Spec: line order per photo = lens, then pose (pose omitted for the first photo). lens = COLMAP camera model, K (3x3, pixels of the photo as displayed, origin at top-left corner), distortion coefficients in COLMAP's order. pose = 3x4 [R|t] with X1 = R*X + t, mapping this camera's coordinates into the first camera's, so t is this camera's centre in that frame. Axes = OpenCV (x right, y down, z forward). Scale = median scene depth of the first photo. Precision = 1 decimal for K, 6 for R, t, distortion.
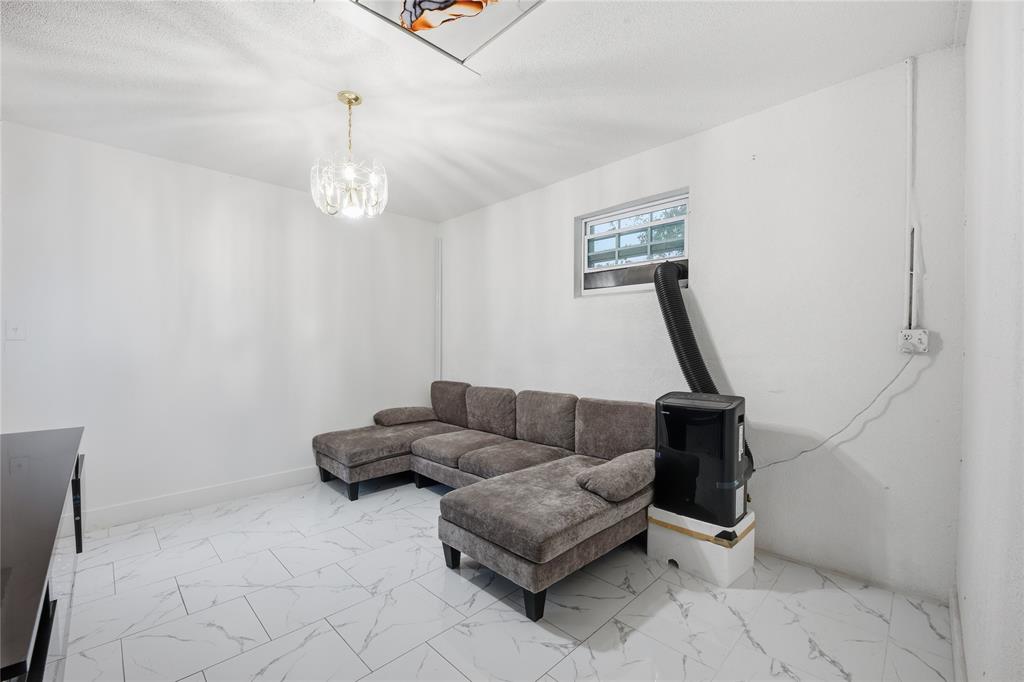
lens RADIAL K [[419.8, 0, 512.0], [0, 419.8, 341.0], [0, 0, 1]] dist [0.003109, -0.000032]
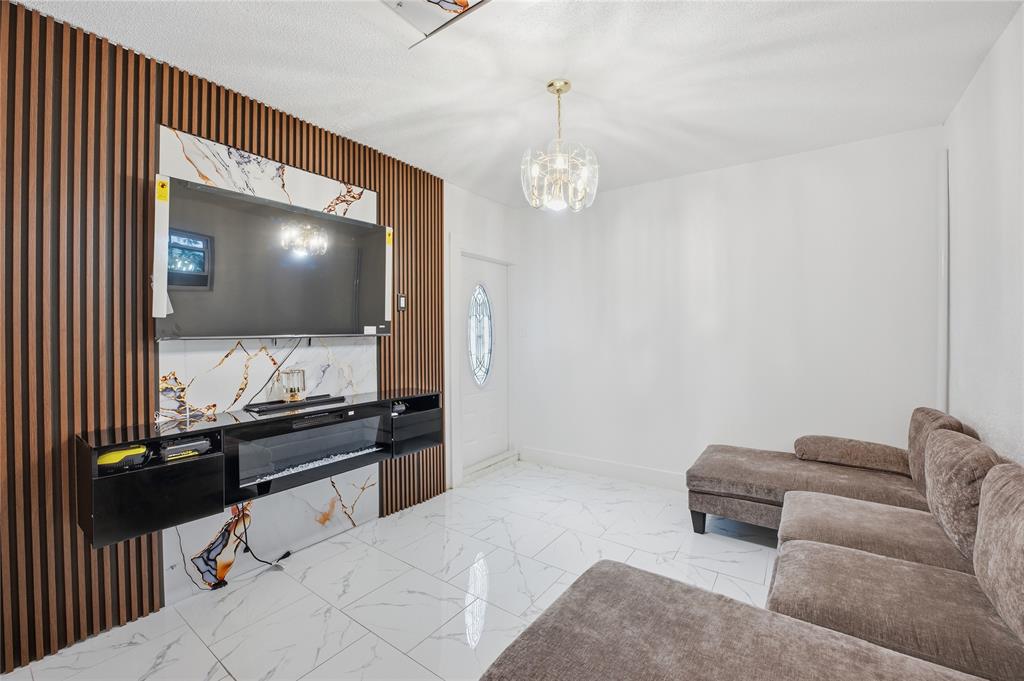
lens RADIAL K [[416.8, 0, 516.6], [0, 416.8, 329.9], [0, 0, 1]] dist [-0.022748, 0.000438]
pose [[0.170473, -0.011368, -0.985297, 0.368500], [0.017613, 0.999809, -0.008488, -0.014519], [0.985205, -0.015907, 0.170641, 0.541410]]
